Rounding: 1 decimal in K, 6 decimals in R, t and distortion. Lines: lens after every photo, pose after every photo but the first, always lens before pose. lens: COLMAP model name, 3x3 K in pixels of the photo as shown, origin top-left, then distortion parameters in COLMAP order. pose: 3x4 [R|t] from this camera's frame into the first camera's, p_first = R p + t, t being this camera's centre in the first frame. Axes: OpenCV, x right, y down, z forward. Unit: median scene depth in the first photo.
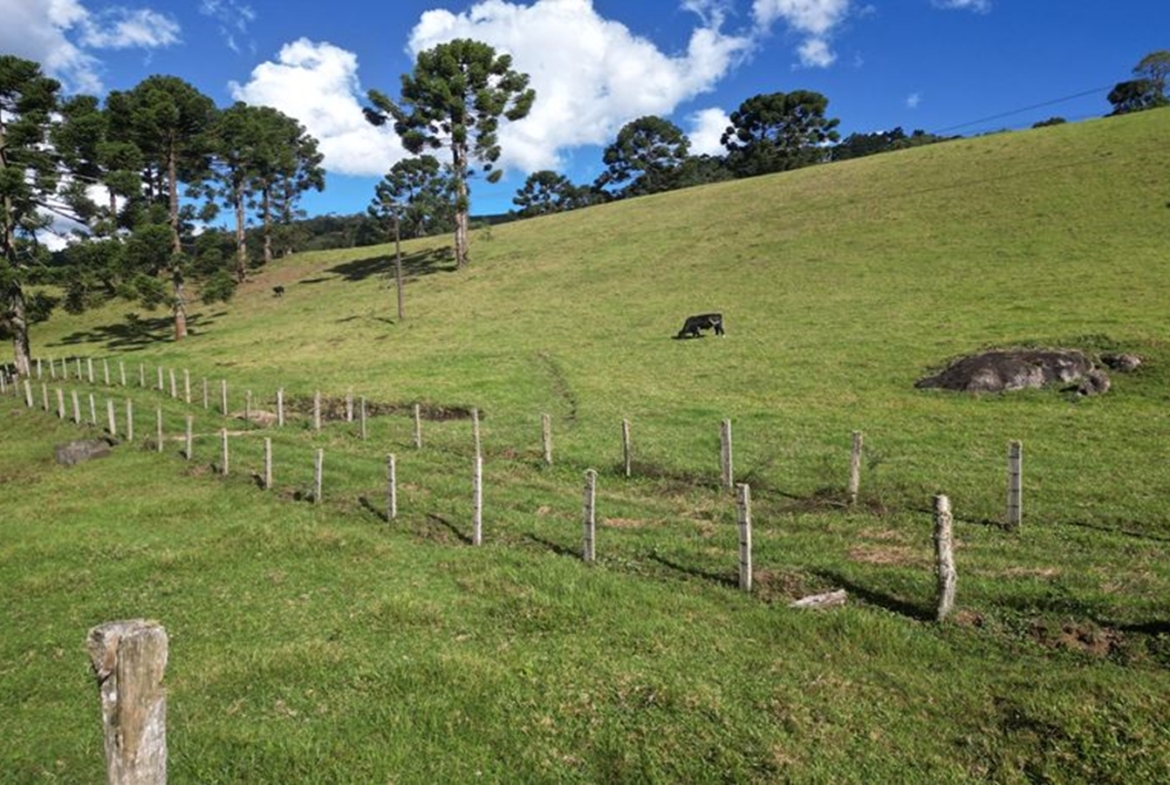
lens RADIAL K [[888.2, 0, 590.0], [0, 888.2, 419.1], [0, 0, 1]] dist [0.093748, -0.086882]
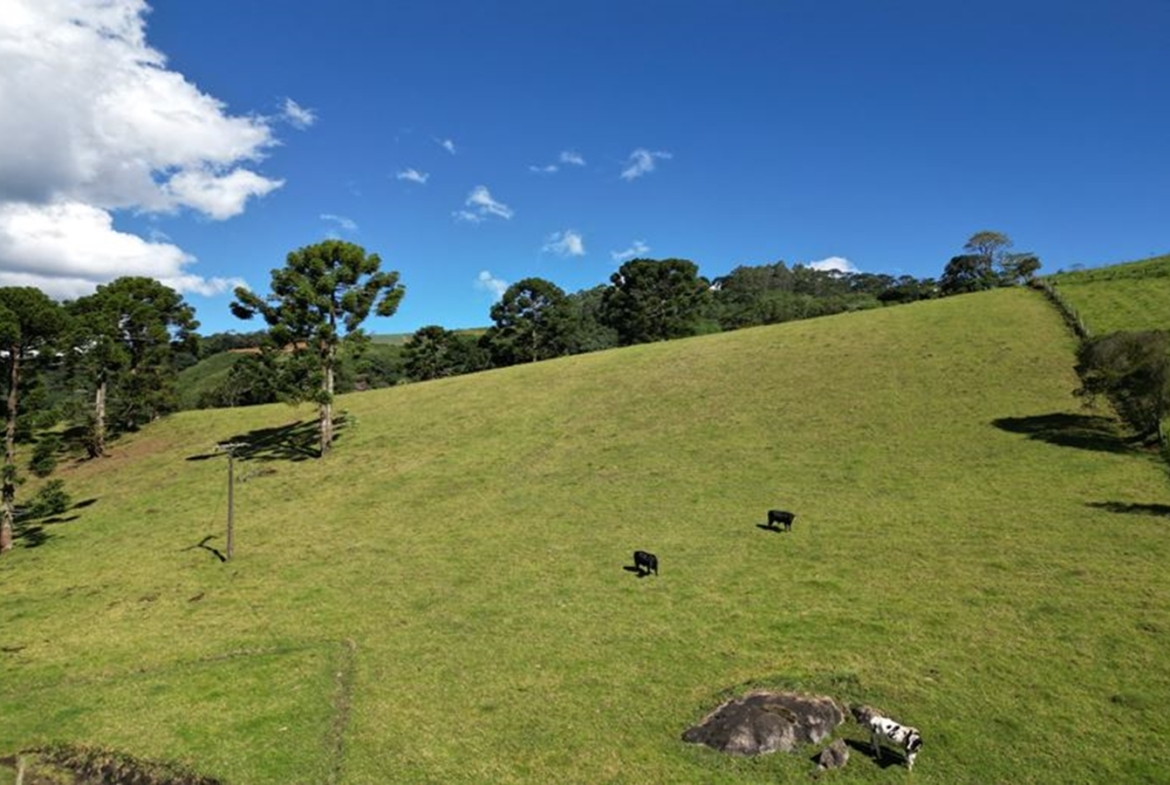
lens RADIAL K [[886.8, 0, 587.5], [0, 886.8, 375.2], [0, 0, 1]] dist [0.111049, -0.117701]
pose [[0.994749, 0.001467, 0.102331, 0.077451], [0.016690, 0.984186, -0.176351, -0.136118], [-0.100972, 0.177133, 0.978994, -0.032418]]
